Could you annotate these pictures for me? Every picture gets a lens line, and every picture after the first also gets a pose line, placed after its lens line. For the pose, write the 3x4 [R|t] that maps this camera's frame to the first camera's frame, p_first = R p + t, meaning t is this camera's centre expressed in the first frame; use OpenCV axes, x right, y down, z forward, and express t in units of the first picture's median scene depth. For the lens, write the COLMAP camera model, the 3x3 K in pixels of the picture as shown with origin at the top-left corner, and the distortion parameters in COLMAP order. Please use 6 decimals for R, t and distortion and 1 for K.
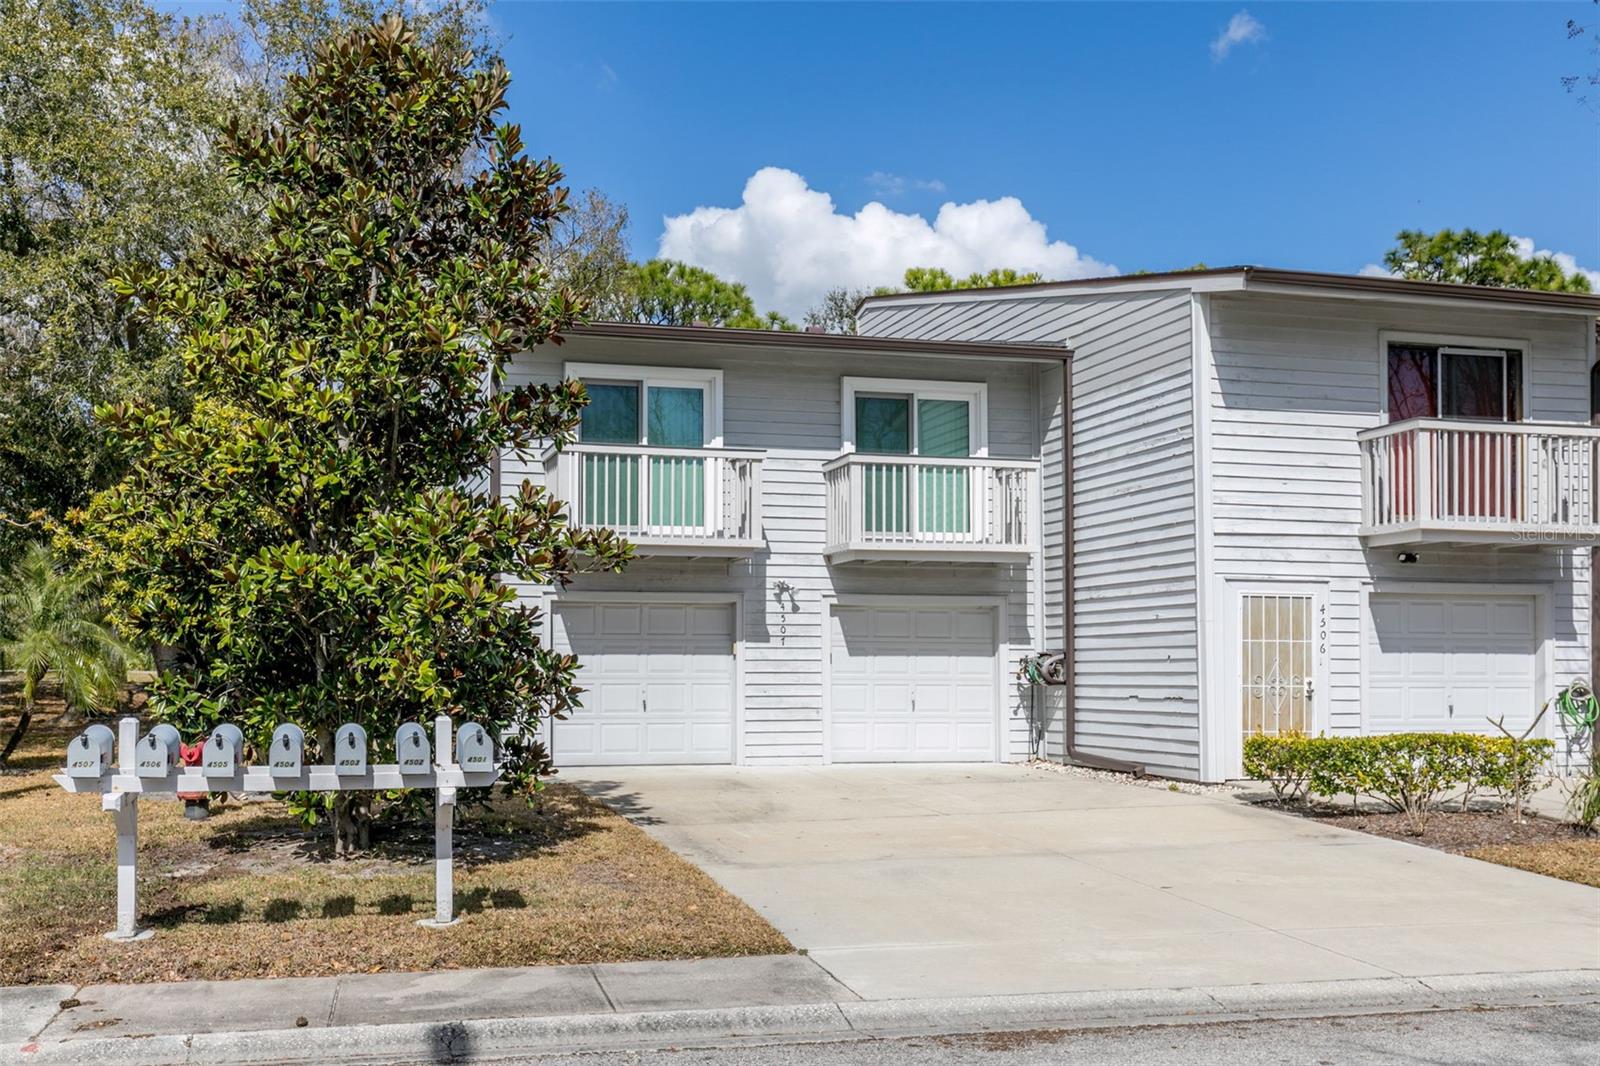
lens RADIAL K [[1565.9, 0, 799.4], [0, 1565.9, 546.4], [0, 0, 1]] dist [0.000181, 0.000000]
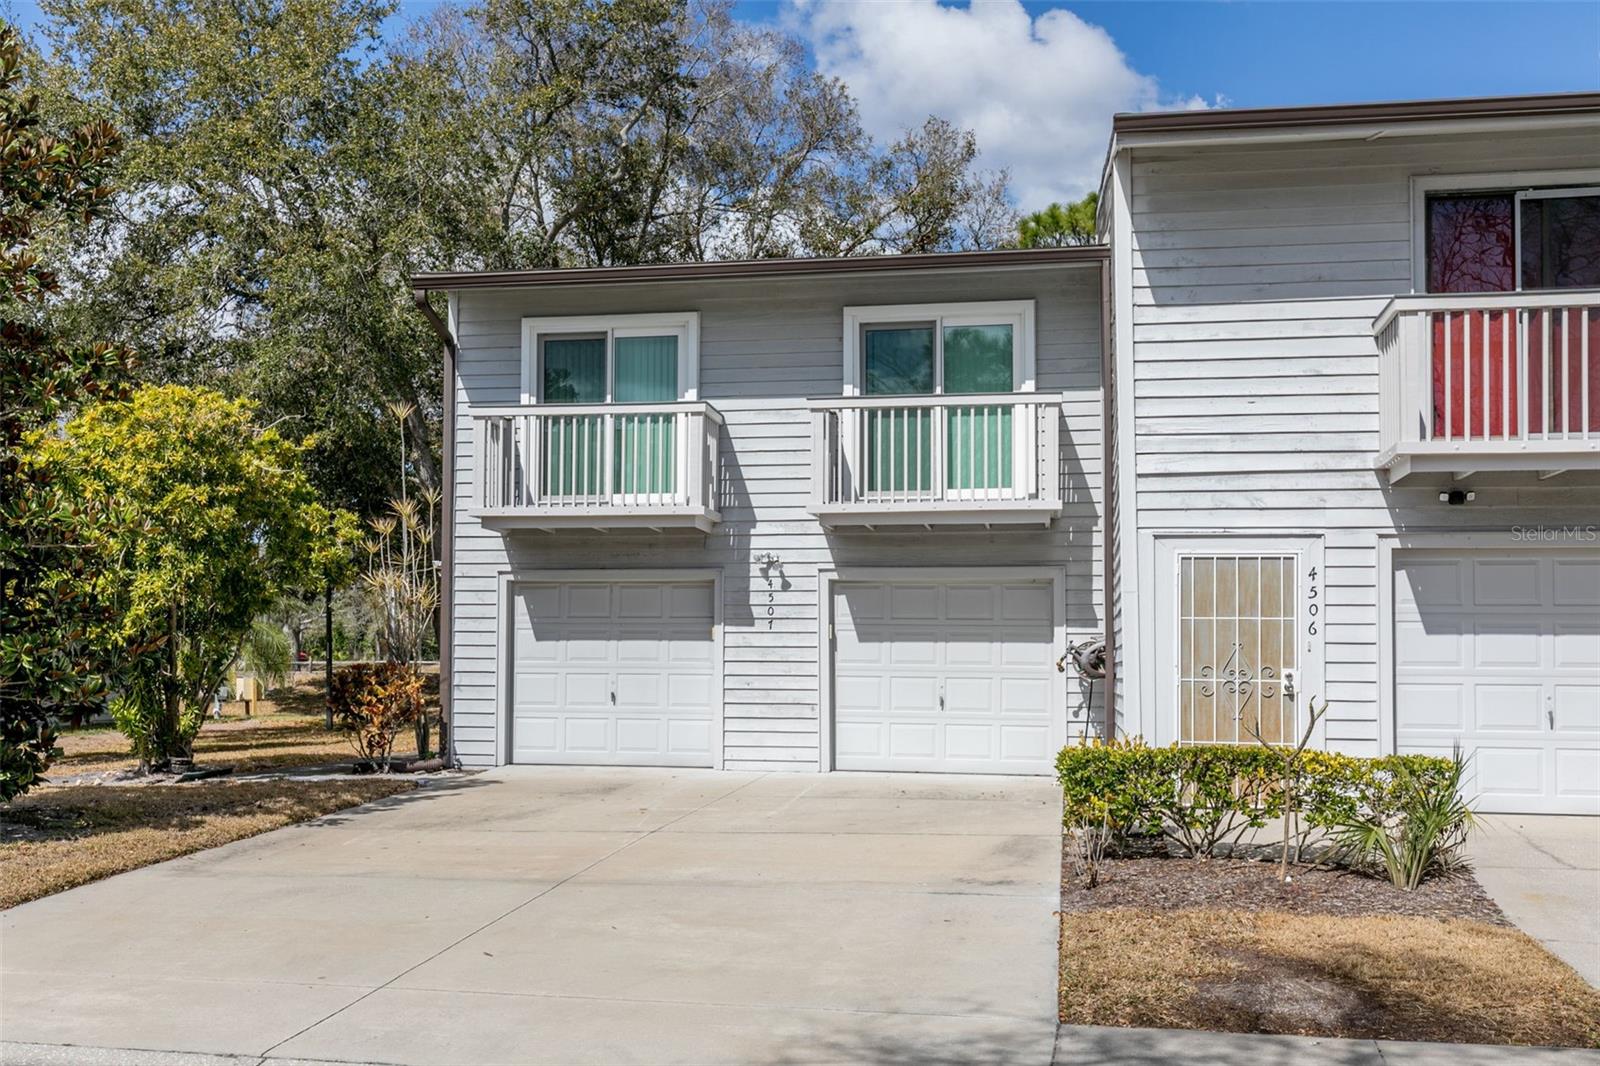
lens RADIAL K [[1867.3, 0, 799.9], [0, 1867.3, 524.9], [0, 0, 1]] dist [-0.106060, 0.000000]
pose [[0.865361, -0.033582, -0.500022, 0.516594], [0.035303, 0.999359, -0.006021, 0.013534], [0.499904, -0.012442, 0.865992, 0.136526]]
